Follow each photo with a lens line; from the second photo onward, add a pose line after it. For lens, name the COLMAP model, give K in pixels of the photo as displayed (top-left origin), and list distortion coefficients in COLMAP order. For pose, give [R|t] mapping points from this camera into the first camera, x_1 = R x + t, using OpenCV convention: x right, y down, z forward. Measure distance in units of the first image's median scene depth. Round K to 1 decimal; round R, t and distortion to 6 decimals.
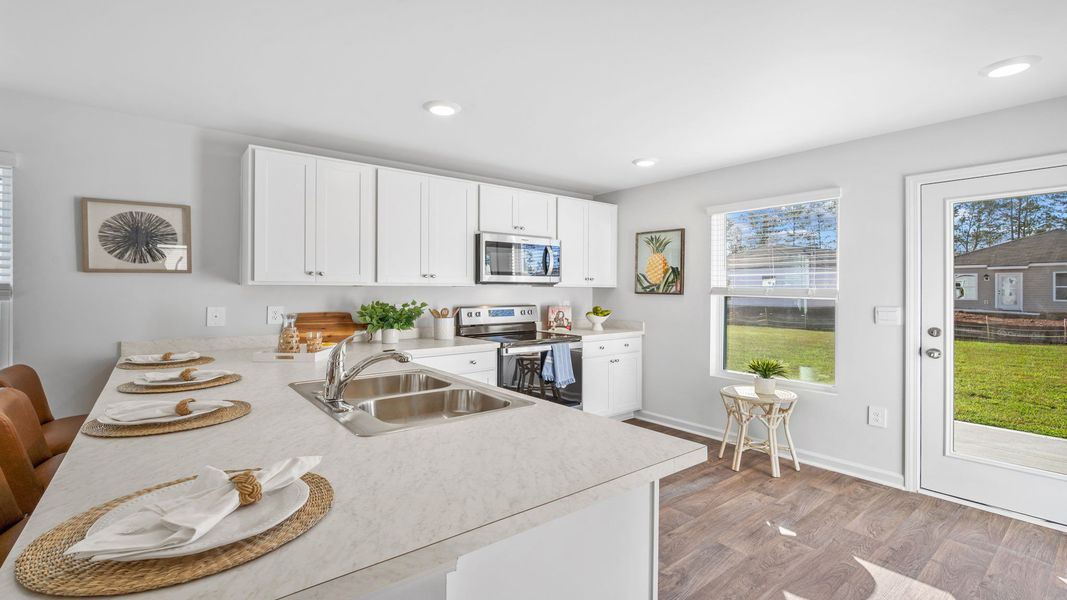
lens RADIAL K [[473.1, 0, 536.8], [0, 473.1, 289.3], [0, 0, 1]] dist [-0.013242, 0.004830]
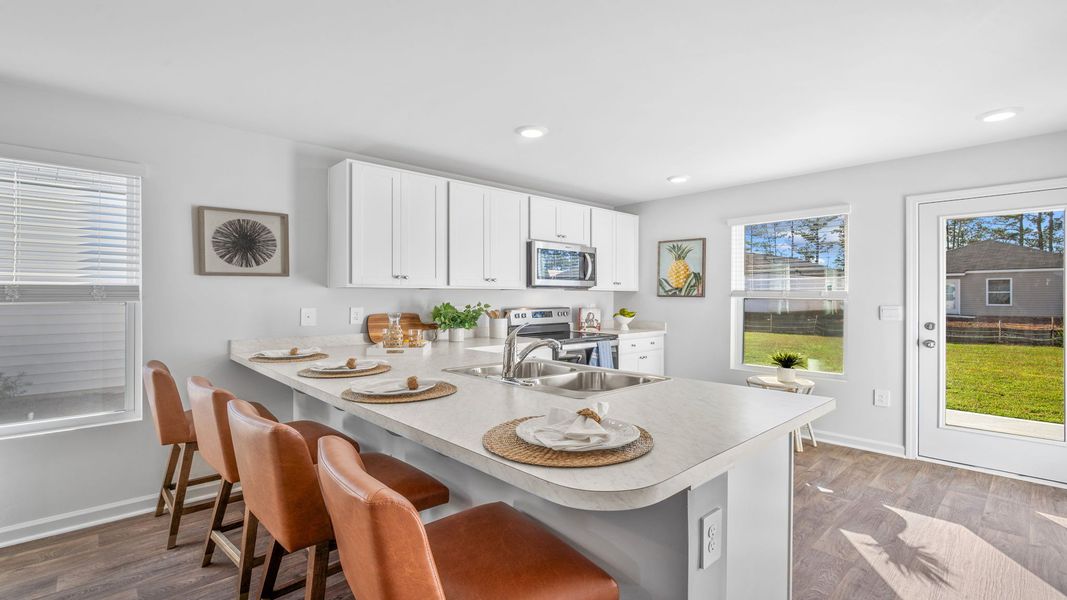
lens RADIAL K [[473.1, 0, 536.2], [0, 473.1, 299.1], [0, 0, 1]] dist [-0.013242, 0.004830]
pose [[0.997005, -0.001899, 0.077308, -0.254112], [0.001351, 0.999974, 0.007134, 0.010615], [-0.077320, -0.007008, 0.996982, -0.125224]]
